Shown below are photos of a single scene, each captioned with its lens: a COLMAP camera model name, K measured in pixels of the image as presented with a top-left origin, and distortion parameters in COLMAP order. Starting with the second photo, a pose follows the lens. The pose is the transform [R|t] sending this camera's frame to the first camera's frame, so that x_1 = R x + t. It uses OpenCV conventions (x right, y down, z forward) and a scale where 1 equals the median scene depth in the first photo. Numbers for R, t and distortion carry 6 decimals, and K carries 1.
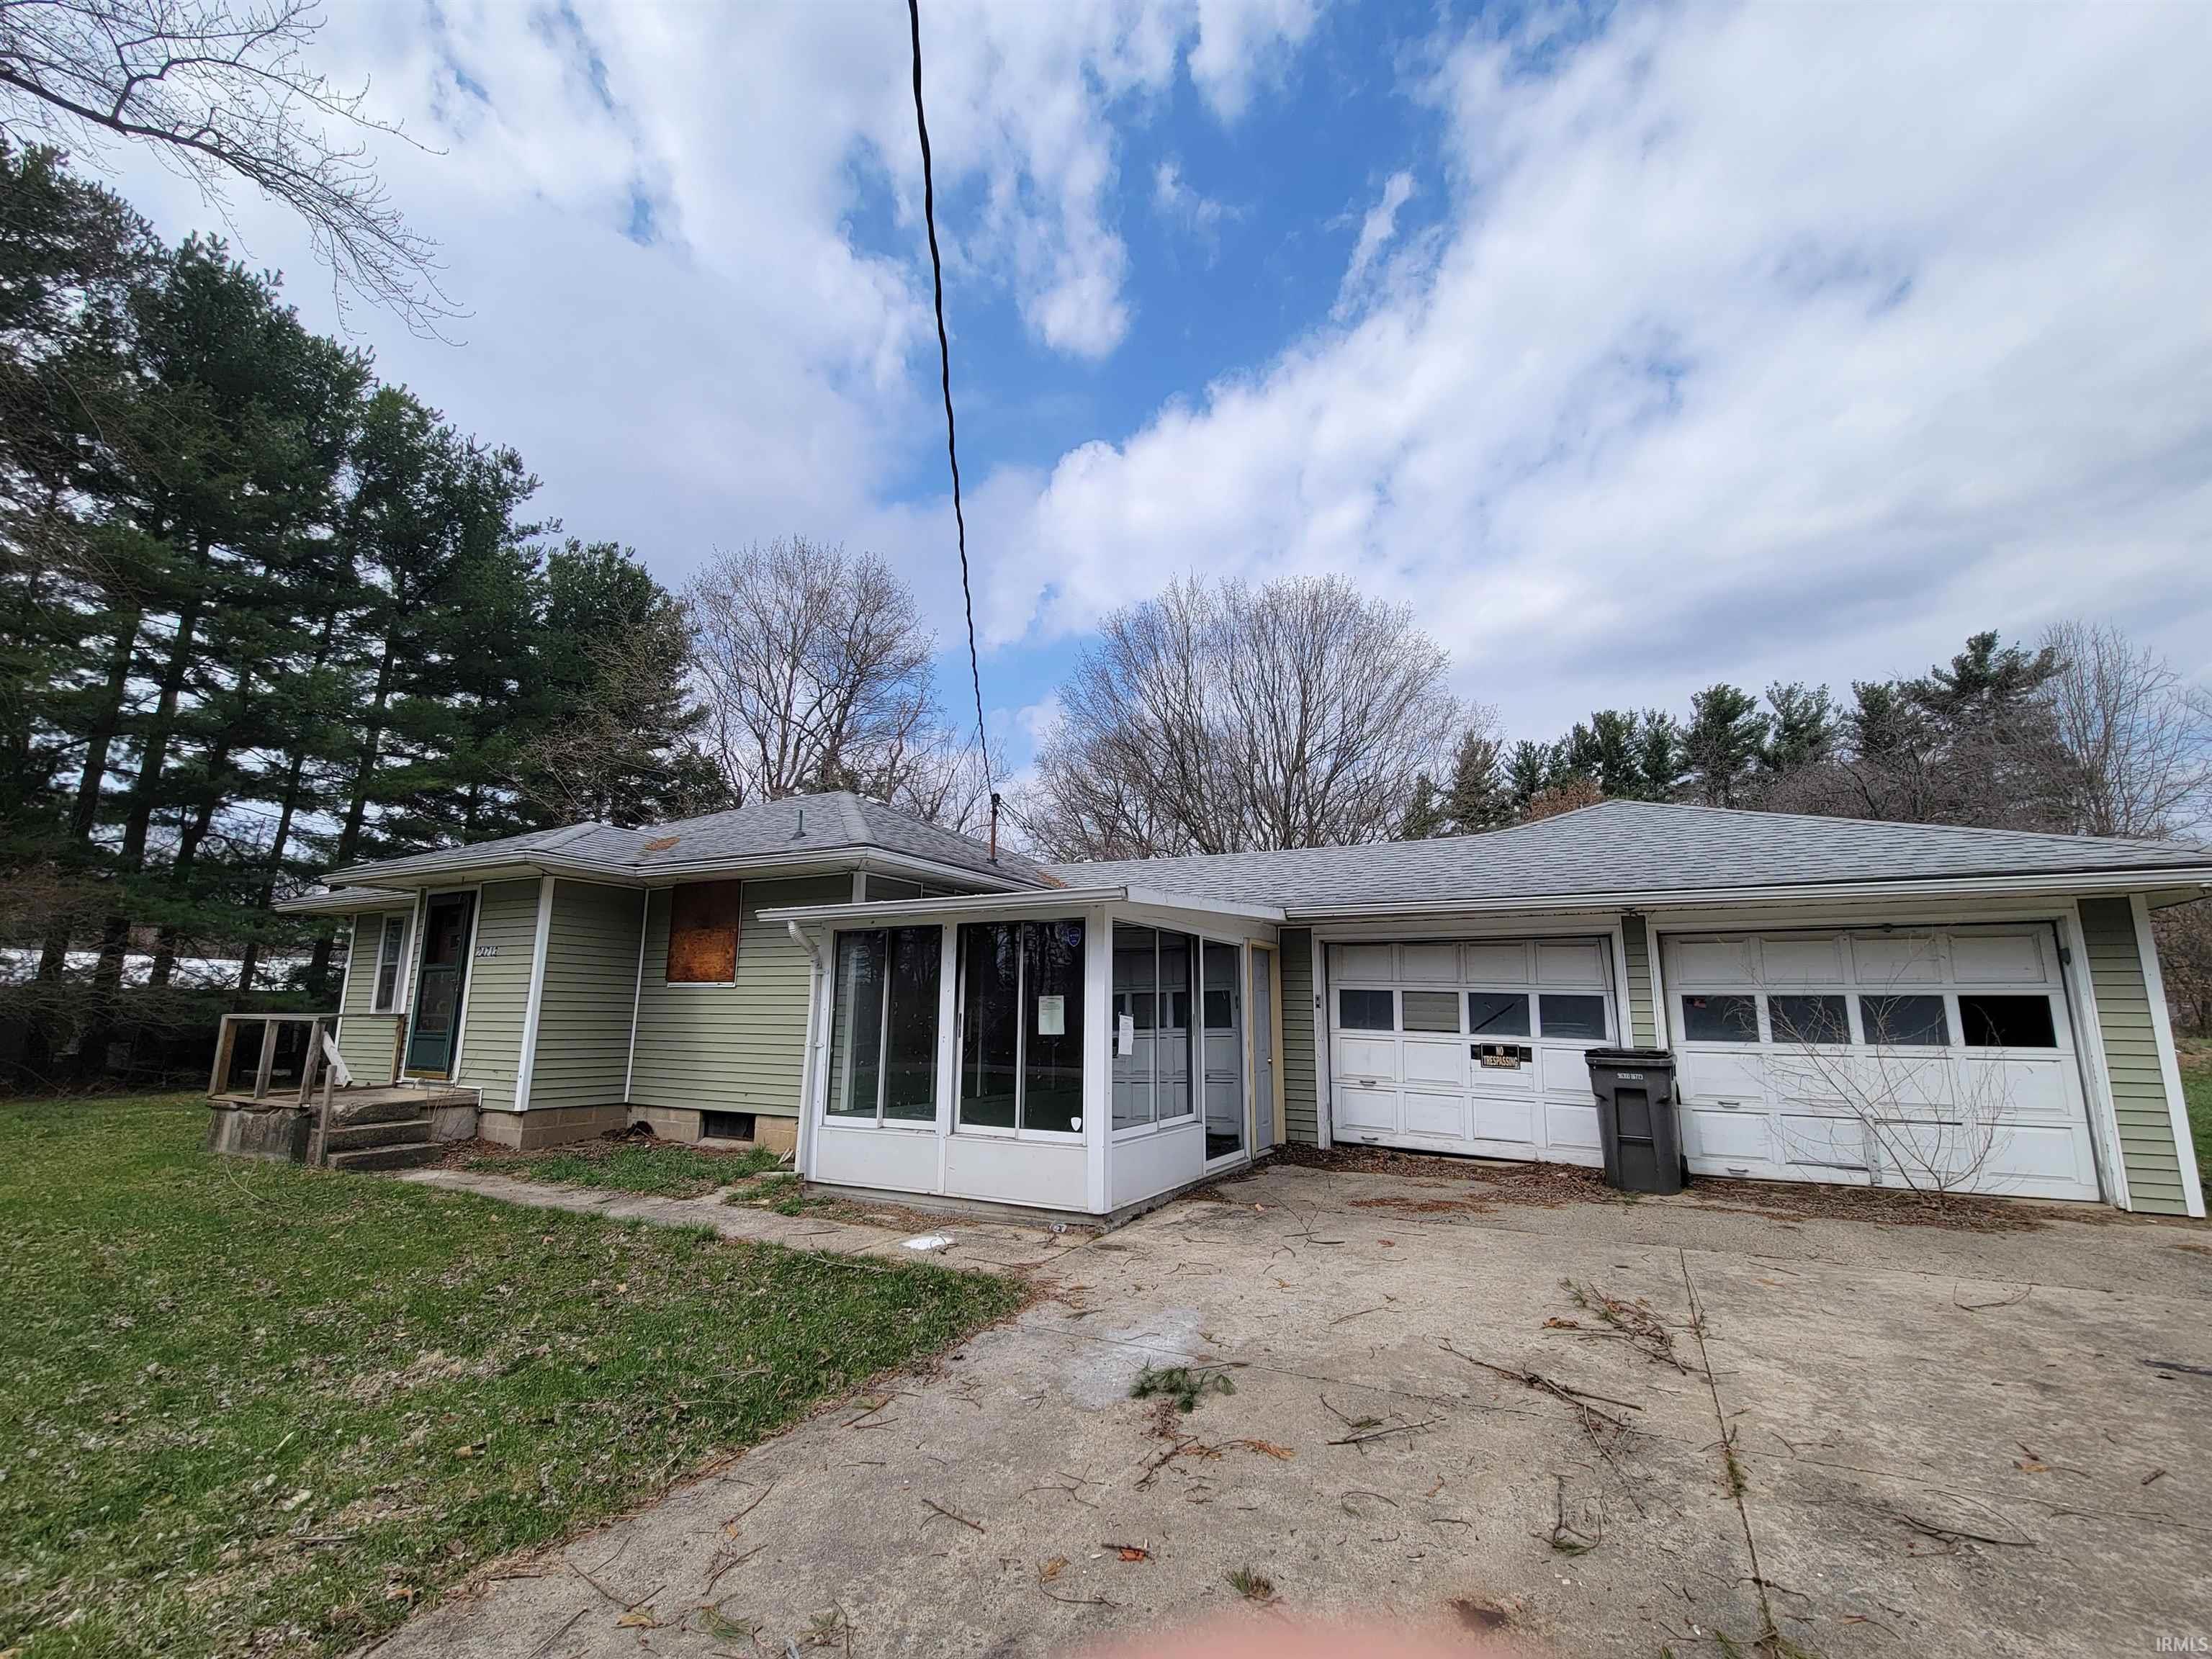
lens RADIAL K [[964.1, 0, 1107.7], [0, 964.1, 834.3], [0, 0, 1]] dist [-0.000217, 0.000262]
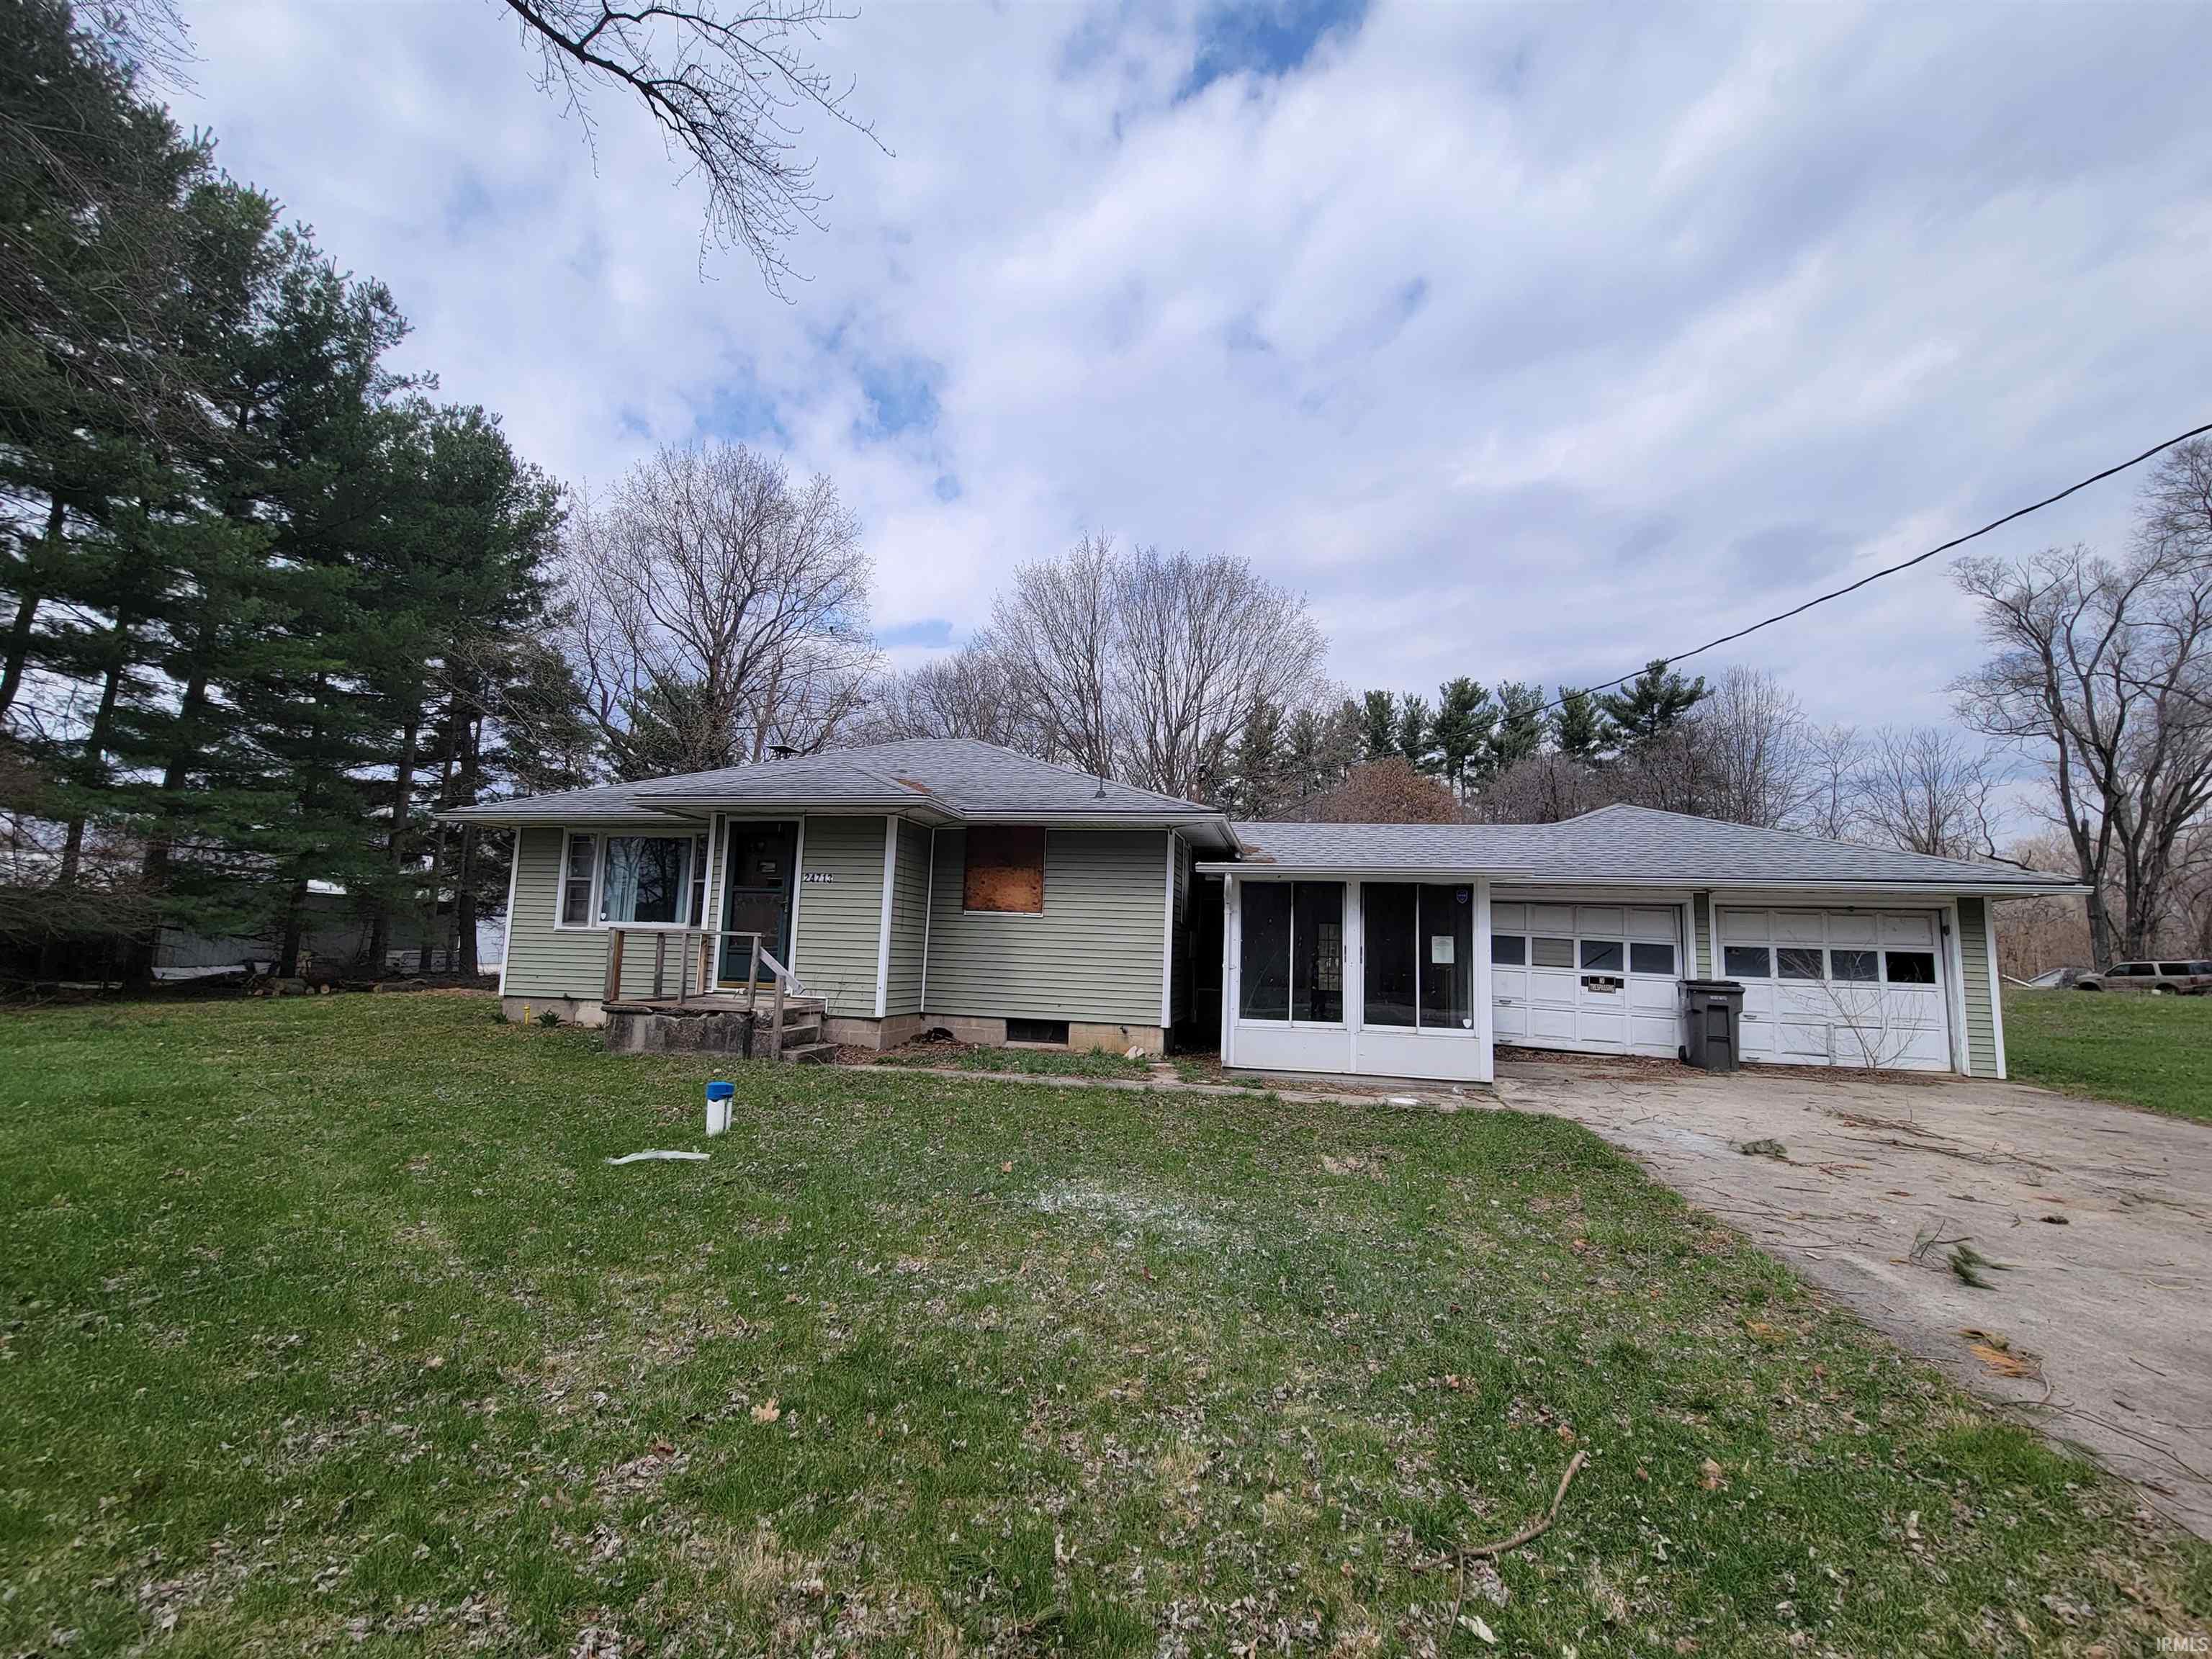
lens RADIAL K [[964.1, 0, 1104.2], [0, 964.1, 834.9], [0, 0, 1]] dist [-0.000217, 0.000262]
pose [[0.961520, 0.057828, 0.268578, -0.698548], [-0.076774, 0.995207, 0.060574, -0.023211], [-0.263788, -0.078863, 0.961351, -0.174842]]
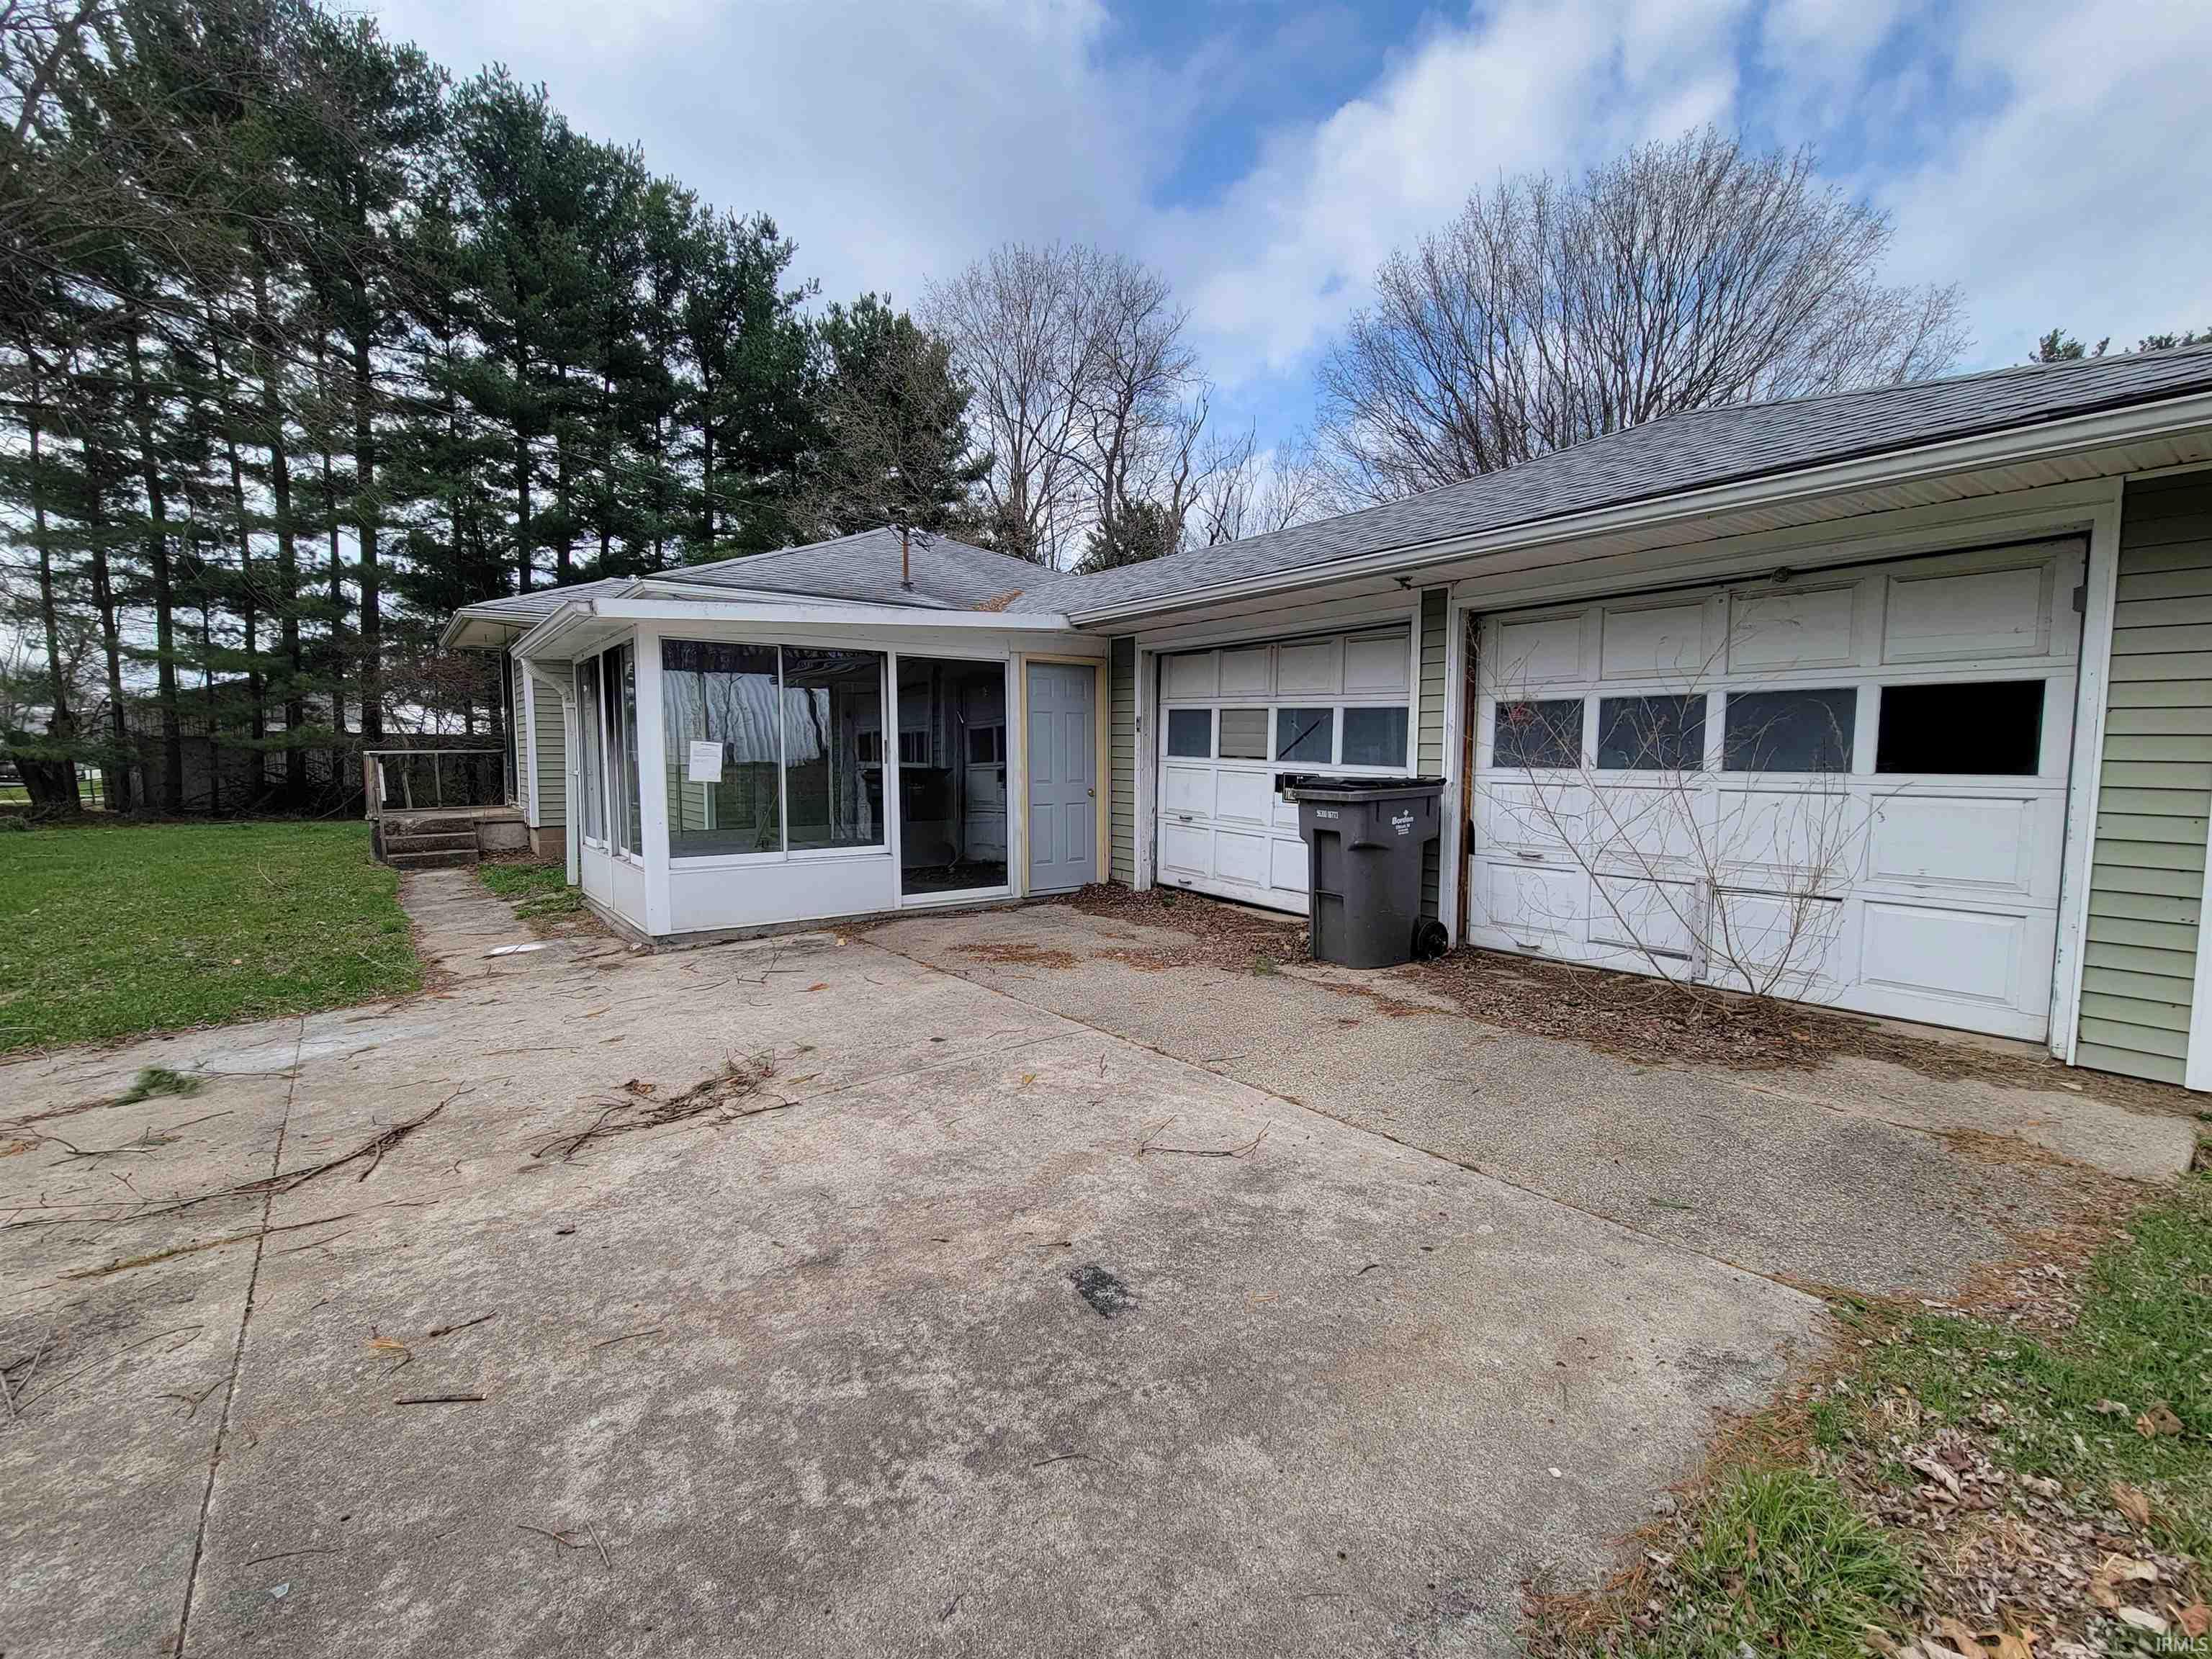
lens RADIAL K [[964.1, 0, 1096.6], [0, 964.1, 841.4], [0, 0, 1]] dist [-0.000217, 0.000262]
pose [[0.905831, 0.029441, -0.422616, 0.575998], [0.087669, 0.962961, 0.254992, 0.056128], [0.414469, -0.268030, 0.869698, 0.233539]]
